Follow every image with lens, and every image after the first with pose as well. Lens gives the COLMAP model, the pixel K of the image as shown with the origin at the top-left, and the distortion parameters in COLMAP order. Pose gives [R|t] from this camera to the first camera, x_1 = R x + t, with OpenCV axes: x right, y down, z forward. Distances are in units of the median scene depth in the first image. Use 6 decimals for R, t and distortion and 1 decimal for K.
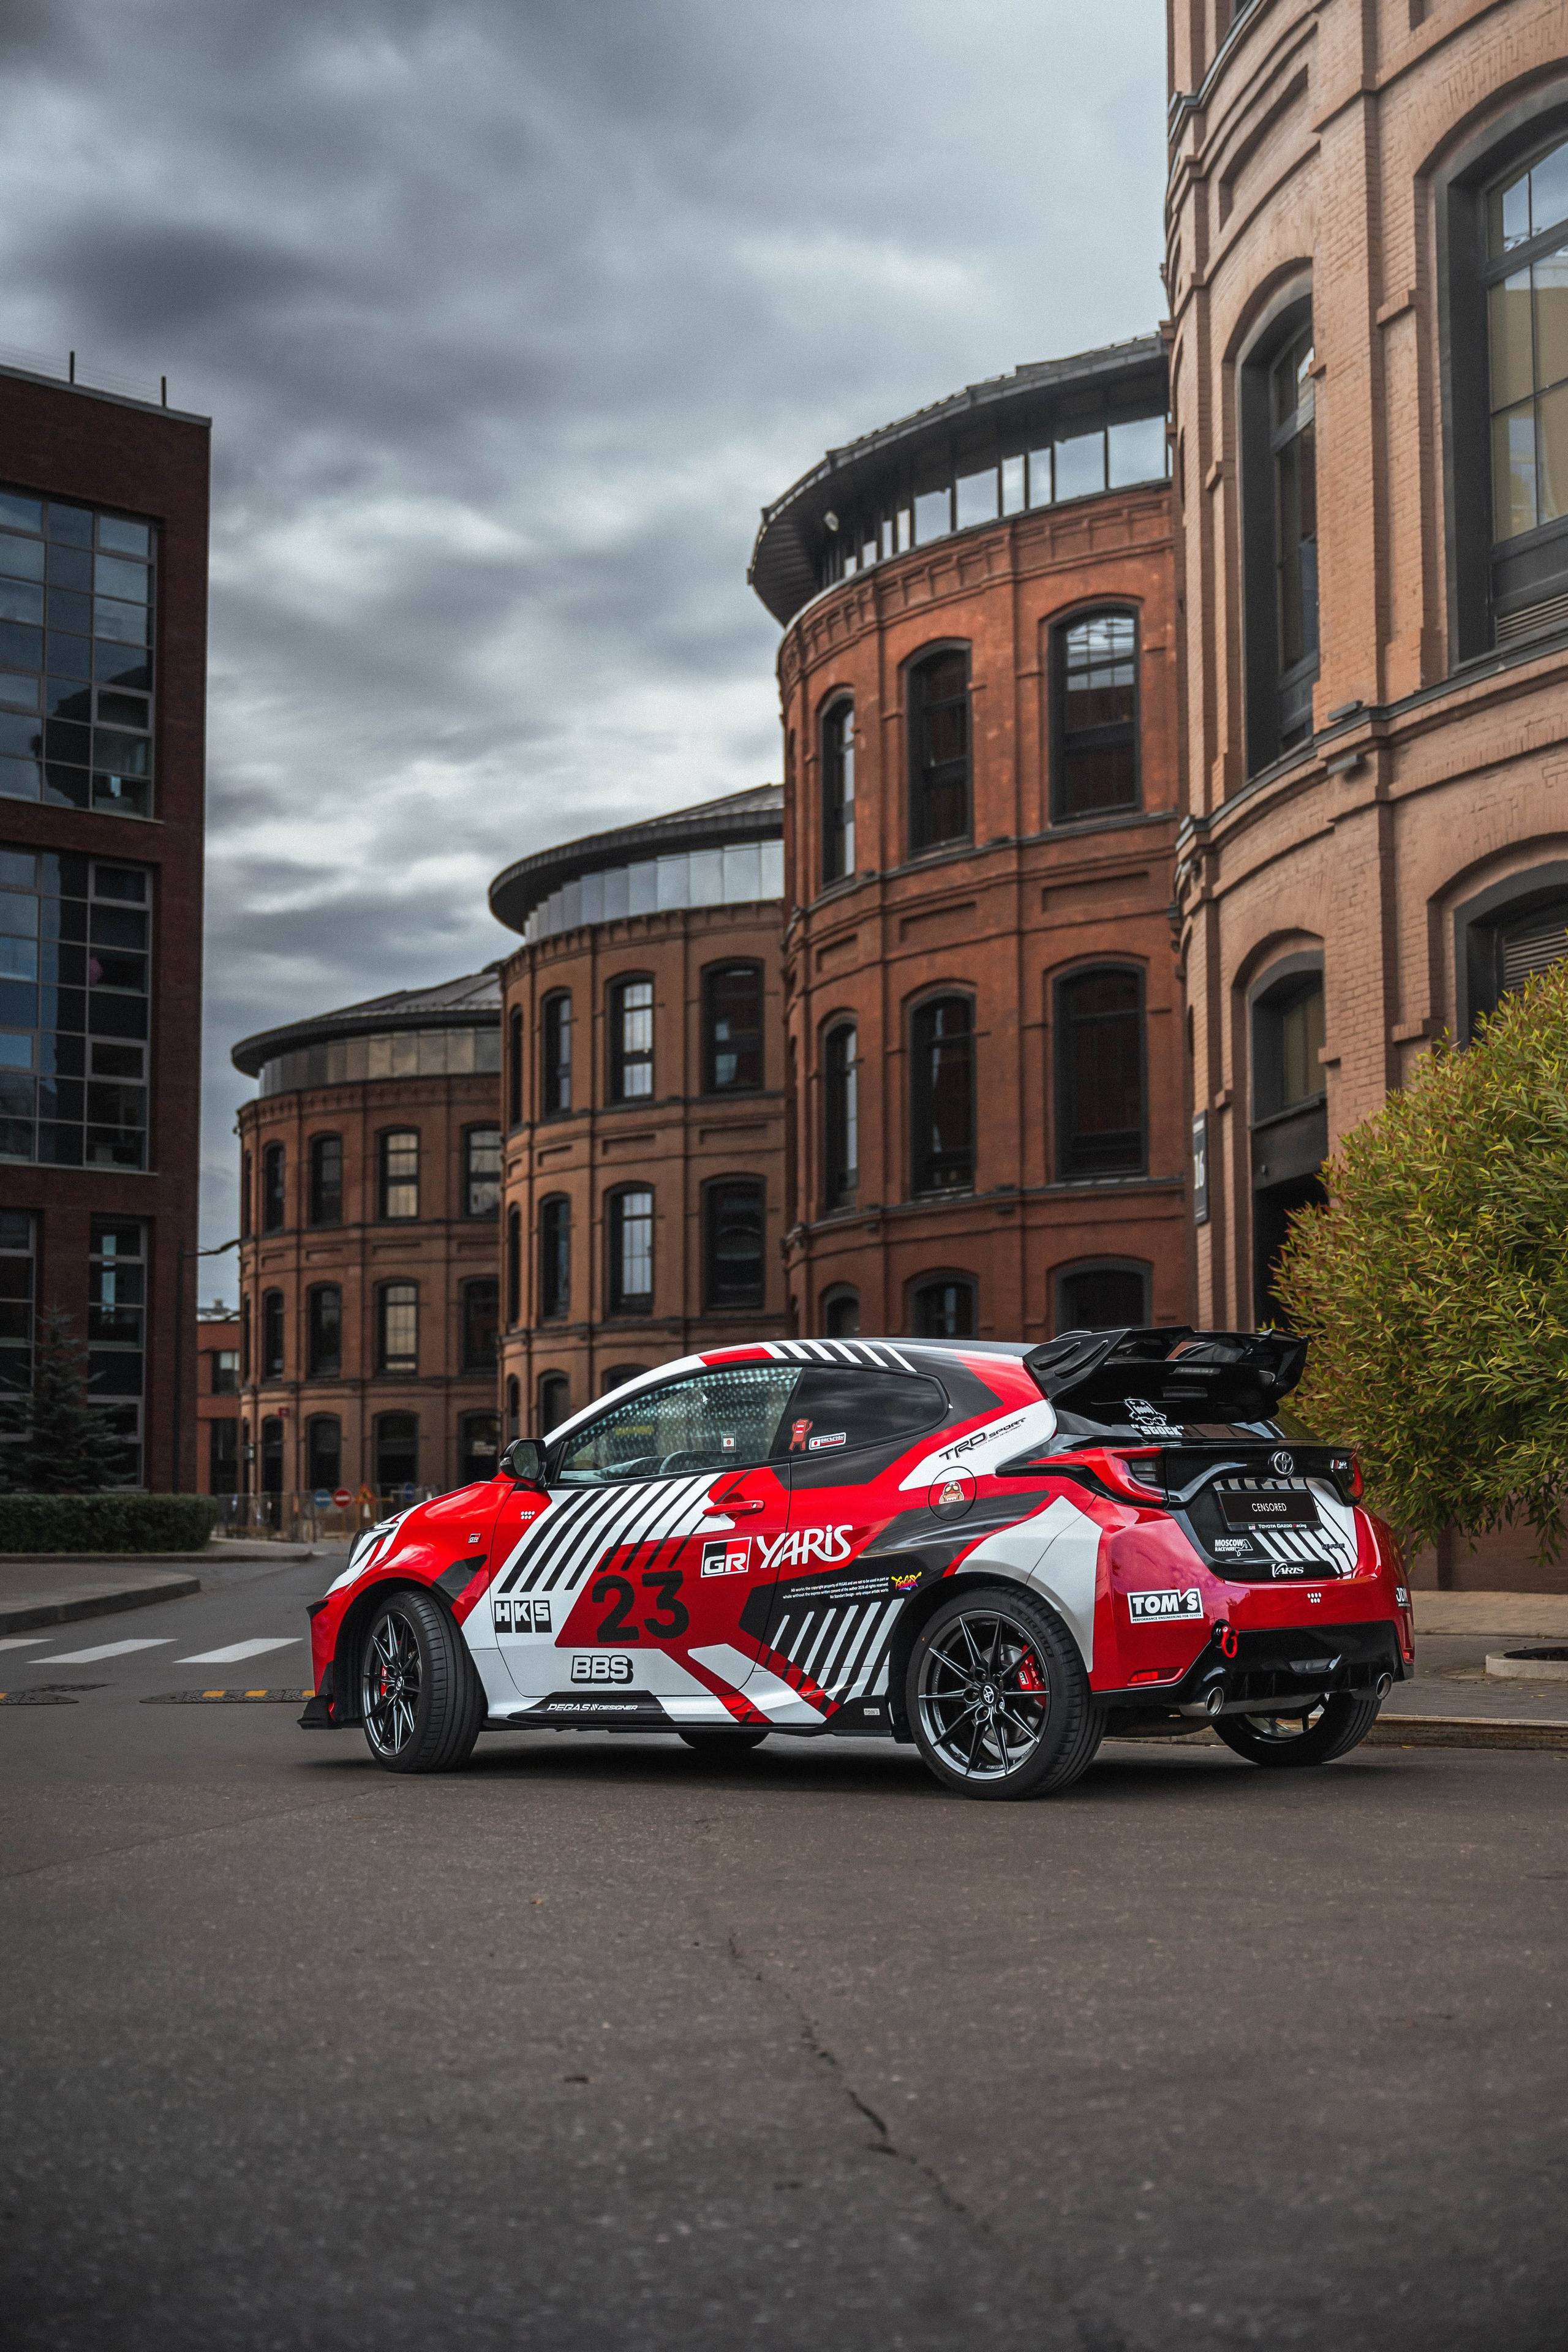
lens RADIAL K [[3363.5, 0, 782.5], [0, 3363.5, 1175.3], [0, 0, 1]] dist [-0.011325, 0.000000]
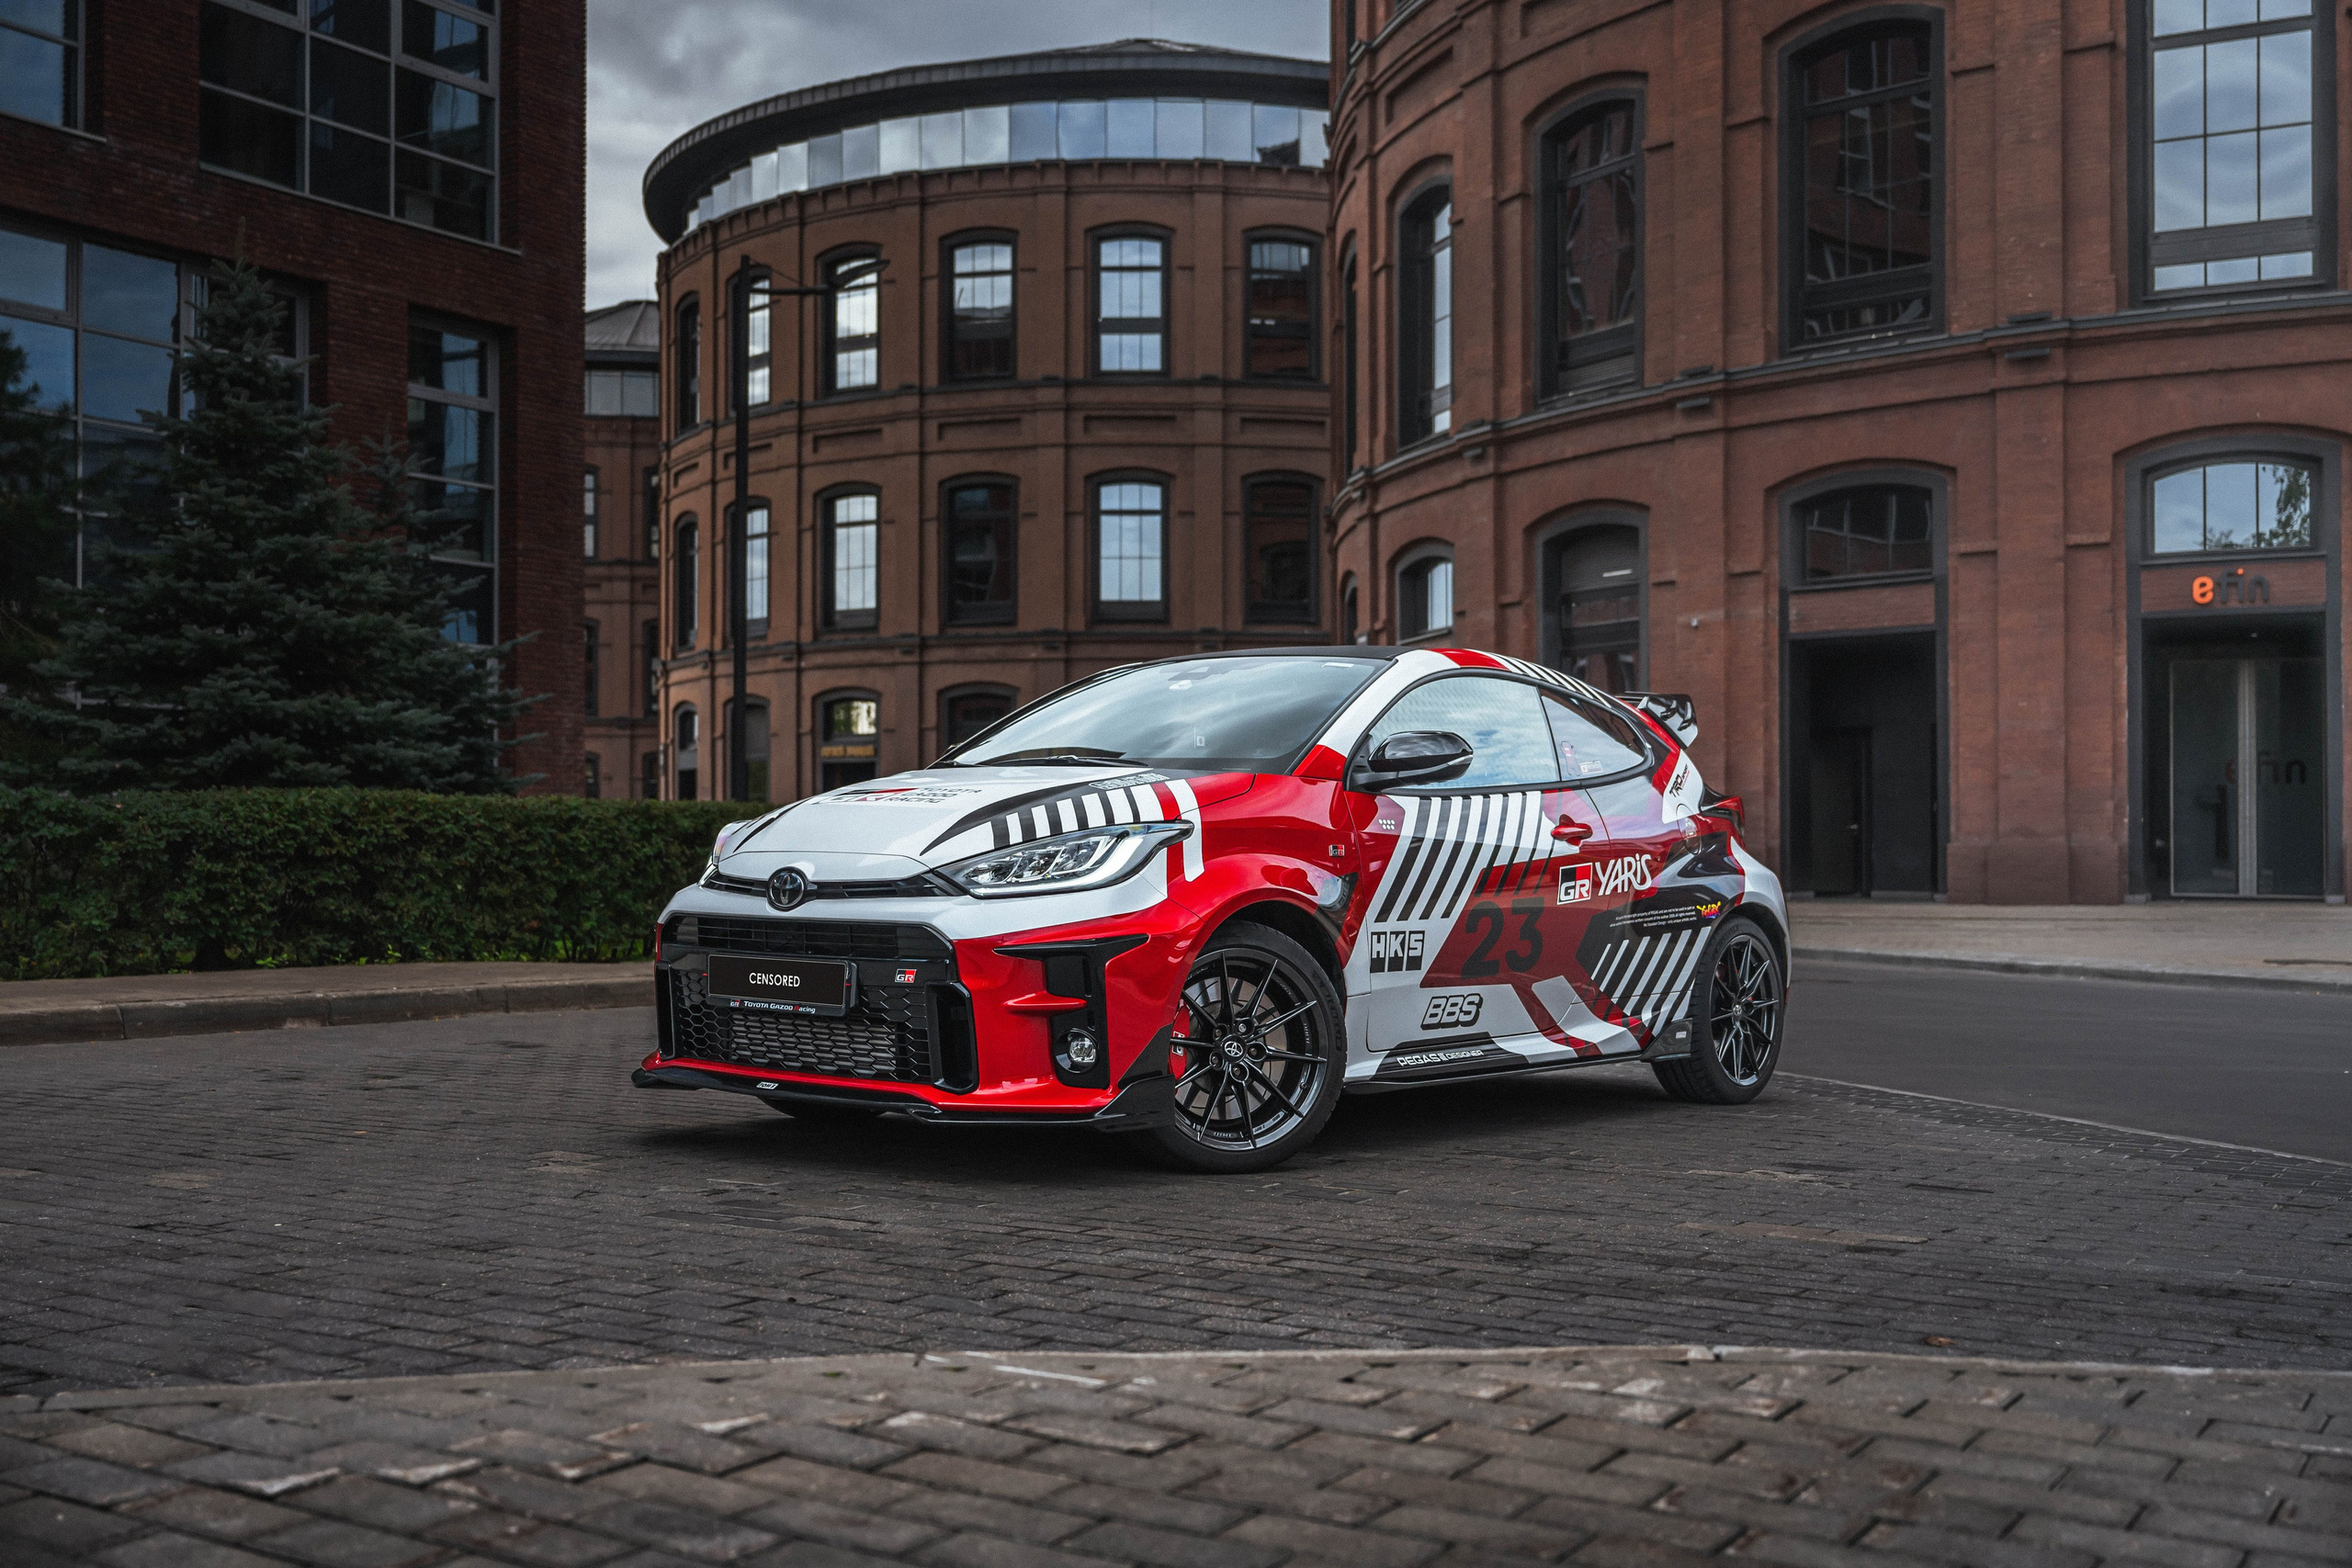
lens RADIAL K [[2347.4, 0, 1185.1], [0, 2347.4, 805.6], [0, 0, 1]] dist [0.000099, 0.000000]
pose [[0.969906, 0.004368, 0.243441, -0.113042], [-0.023802, 0.996751, 0.076944, 0.038210], [-0.242314, -0.080423, 0.966859, 0.383532]]
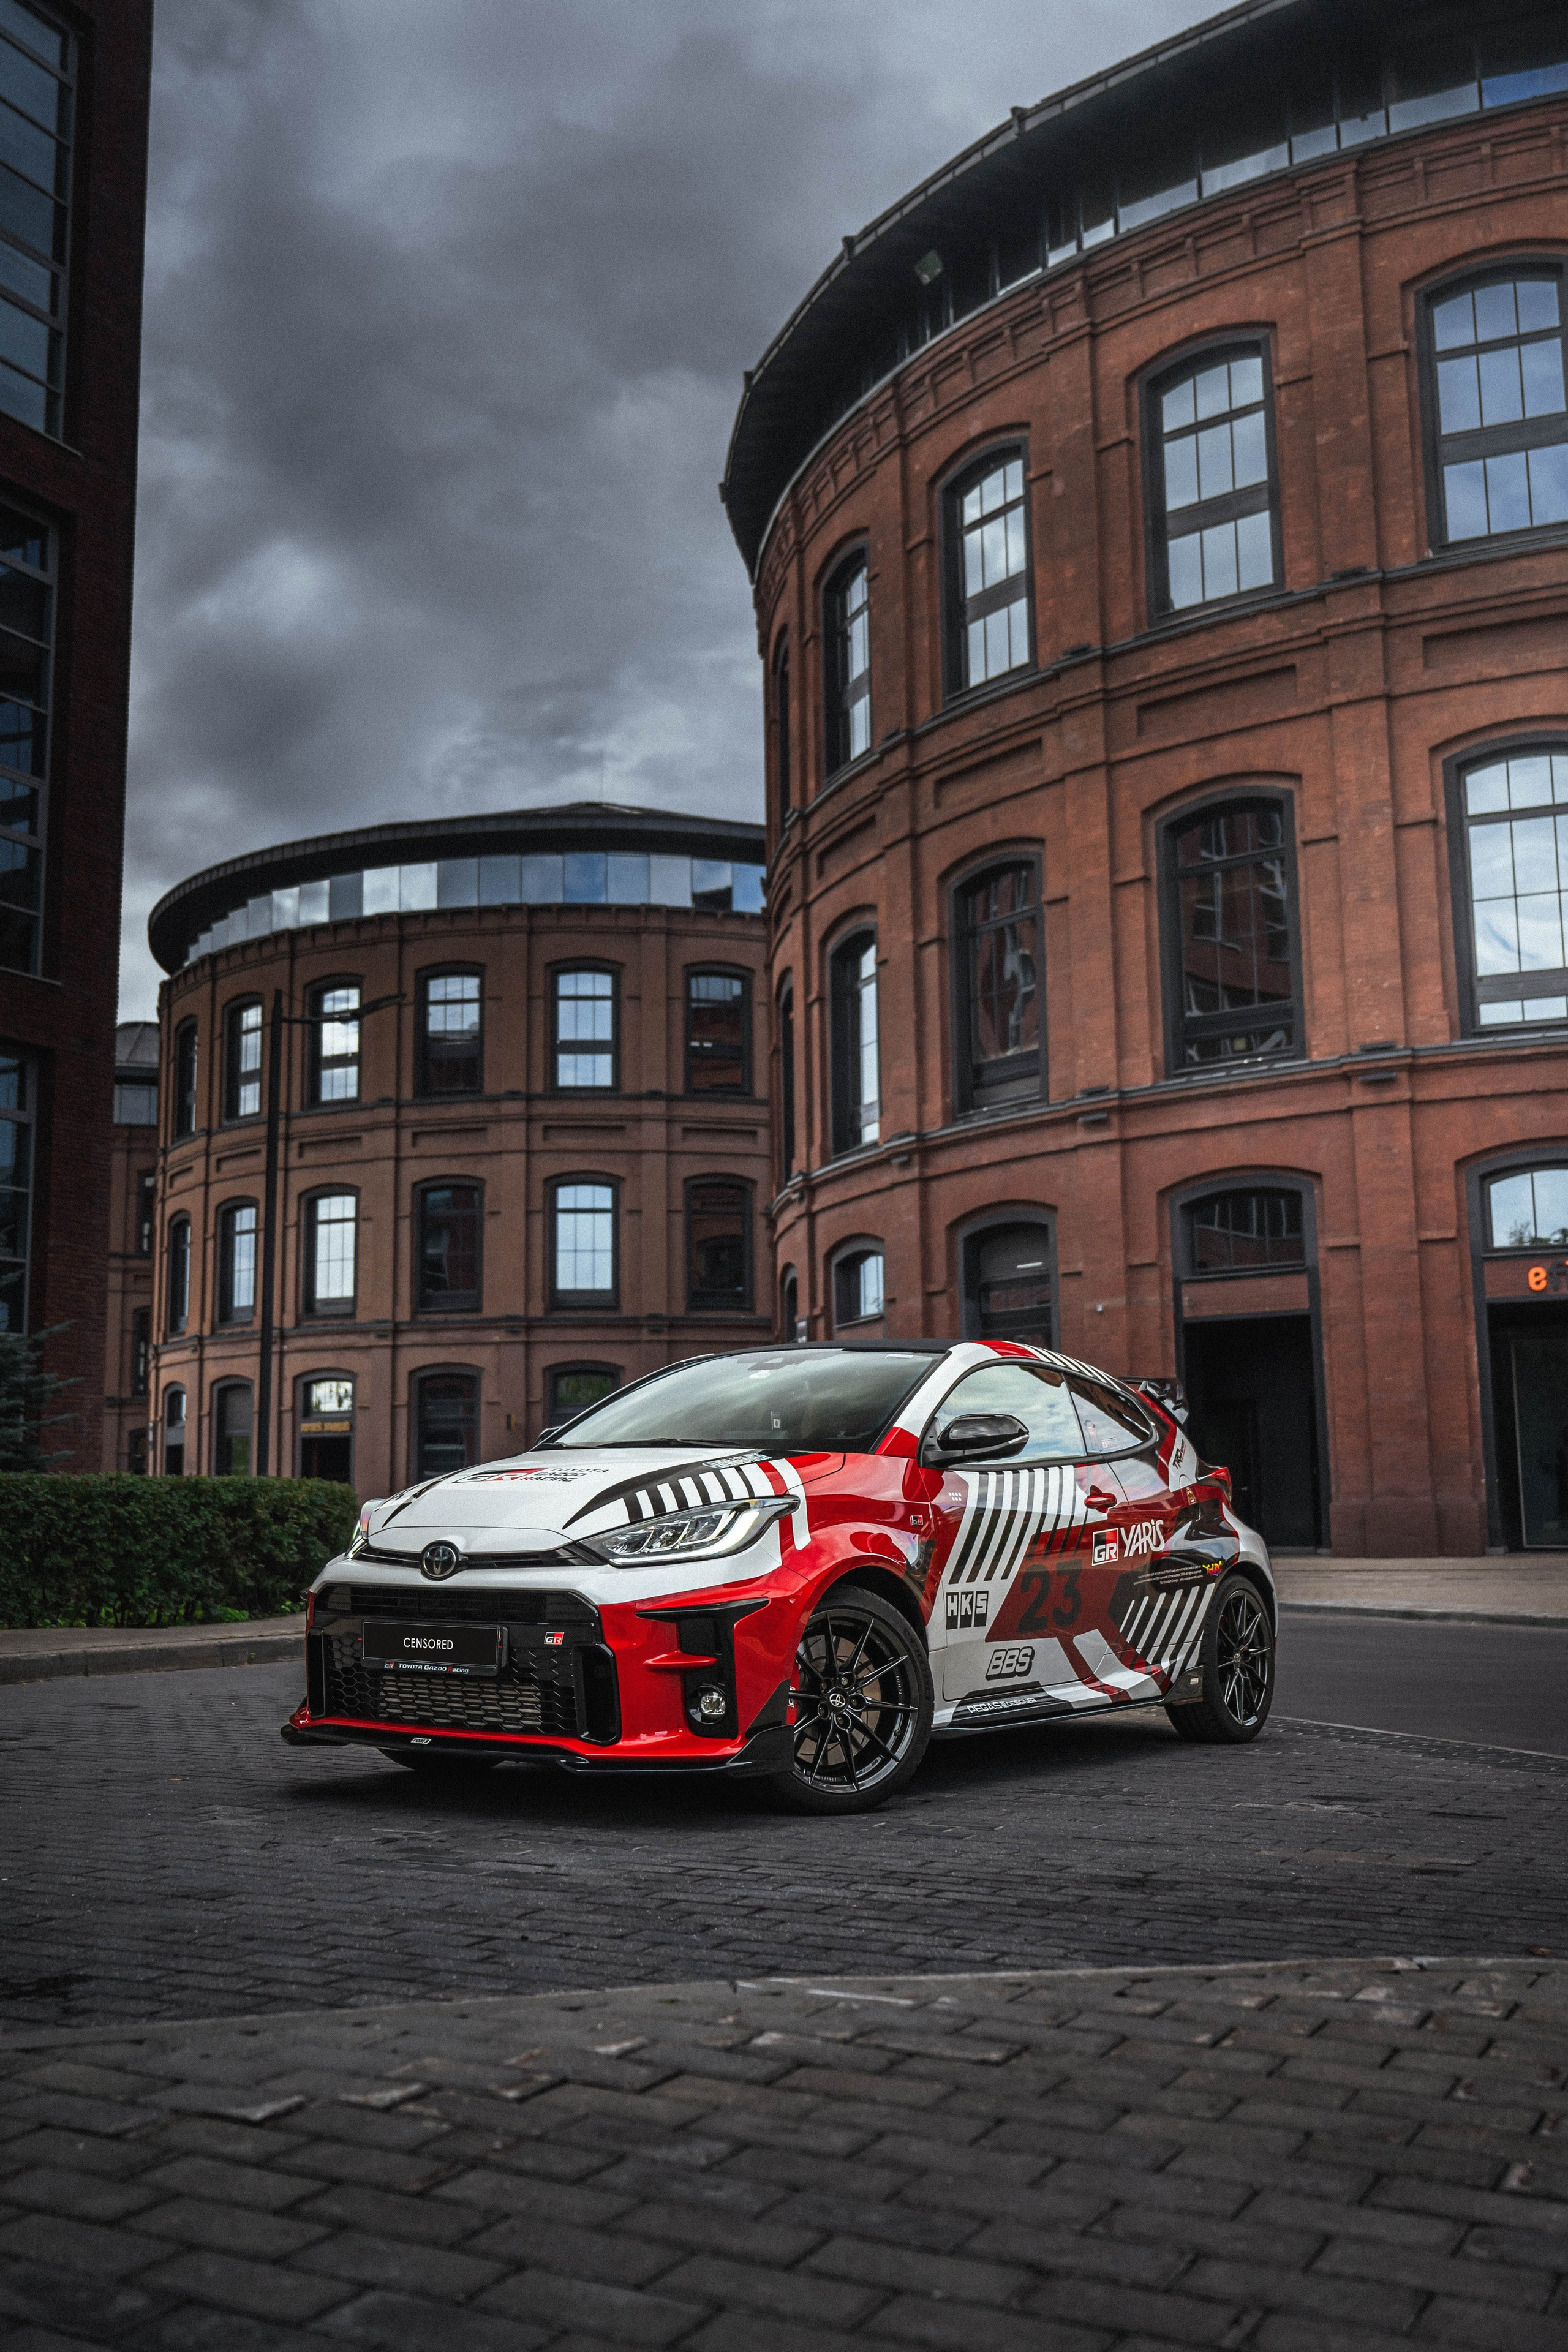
lens RADIAL K [[2107.6, 0, 758.9], [0, 2107.6, 1184.1], [0, 0, 1]] dist [0.001290, -0.009235]
pose [[0.951789, 0.037455, 0.304459, -0.117617], [-0.019912, 0.997968, -0.060524, 0.037941], [-0.306107, 0.051544, 0.950601, 0.383111]]
